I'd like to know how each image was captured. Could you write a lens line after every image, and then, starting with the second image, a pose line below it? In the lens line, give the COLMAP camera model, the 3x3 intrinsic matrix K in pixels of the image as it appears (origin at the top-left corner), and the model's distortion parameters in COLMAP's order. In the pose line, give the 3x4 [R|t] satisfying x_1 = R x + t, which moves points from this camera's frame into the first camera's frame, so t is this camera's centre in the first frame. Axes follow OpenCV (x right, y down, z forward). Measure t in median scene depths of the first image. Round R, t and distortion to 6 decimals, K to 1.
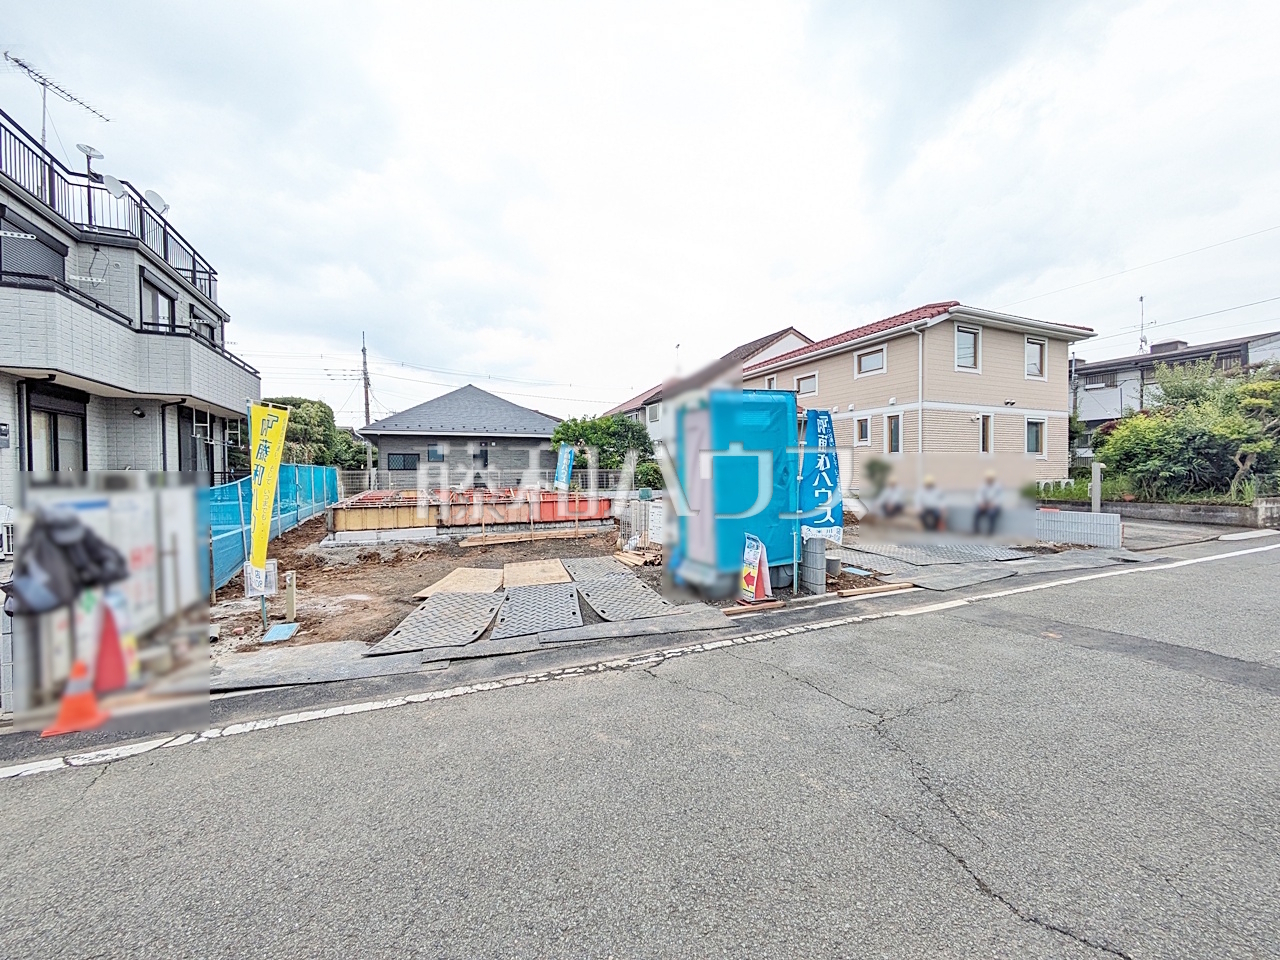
lens RADIAL K [[502.7, 0, 640.0], [0, 502.7, 480.0], [0, 0, 1]] dist [0.002648, 0.000652]
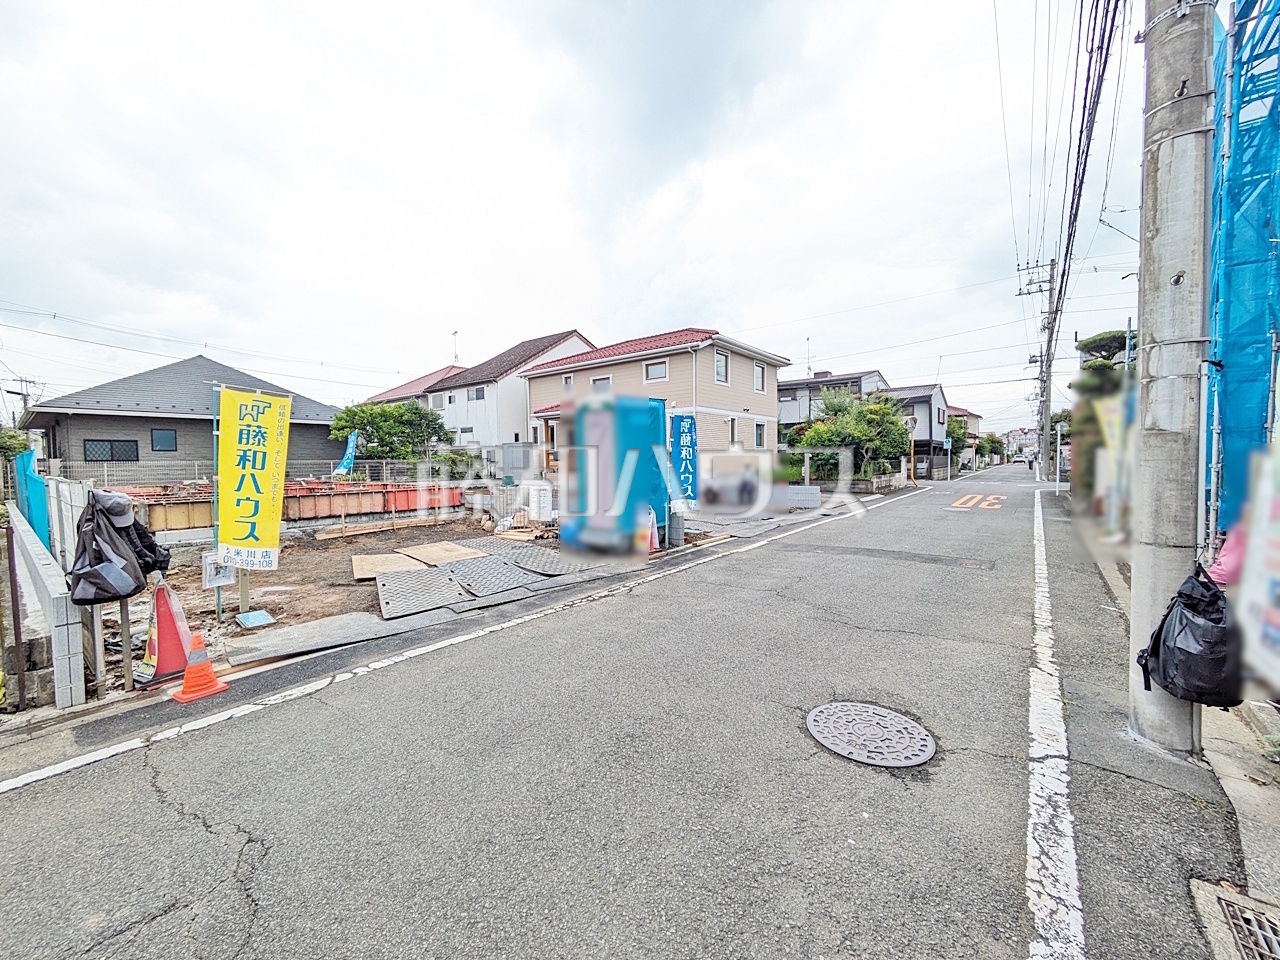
lens RADIAL K [[502.7, 0, 640.0], [0, 502.7, 480.0], [0, 0, 1]] dist [0.002648, 0.000652]
pose [[0.886635, -0.021143, 0.461986, -0.244669], [0.013349, 0.999708, 0.020132, 0.008762], [-0.462276, -0.011683, 0.886659, -0.116008]]
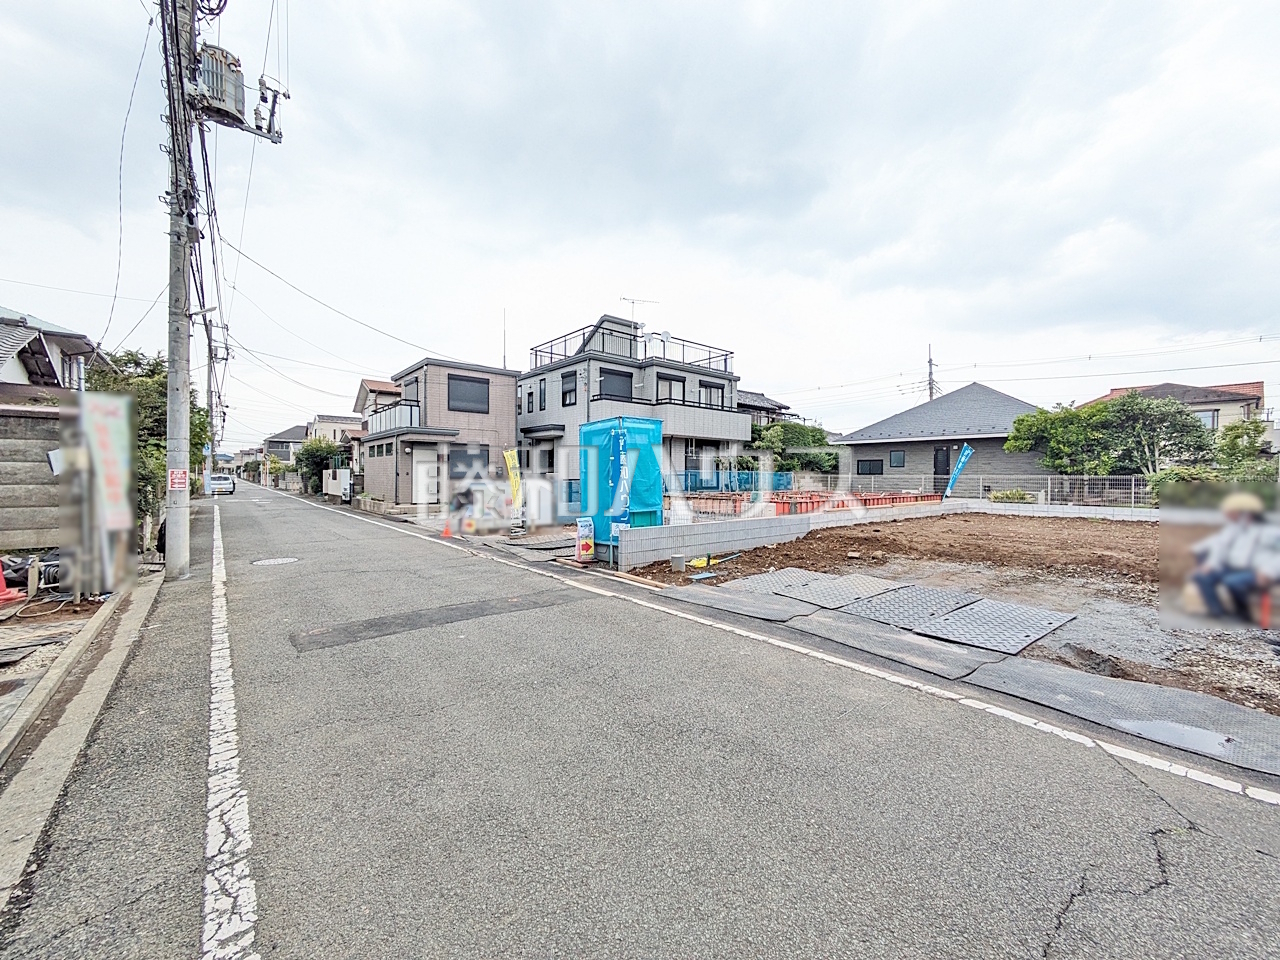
lens RADIAL K [[502.7, 0, 640.0], [0, 502.7, 480.0], [0, 0, 1]] dist [0.002648, 0.000652]
pose [[0.272791, 0.015535, -0.961948, 1.006905], [-0.025213, 0.999642, 0.008994, -0.011642], [0.961743, 0.021800, 0.273085, 0.436388]]
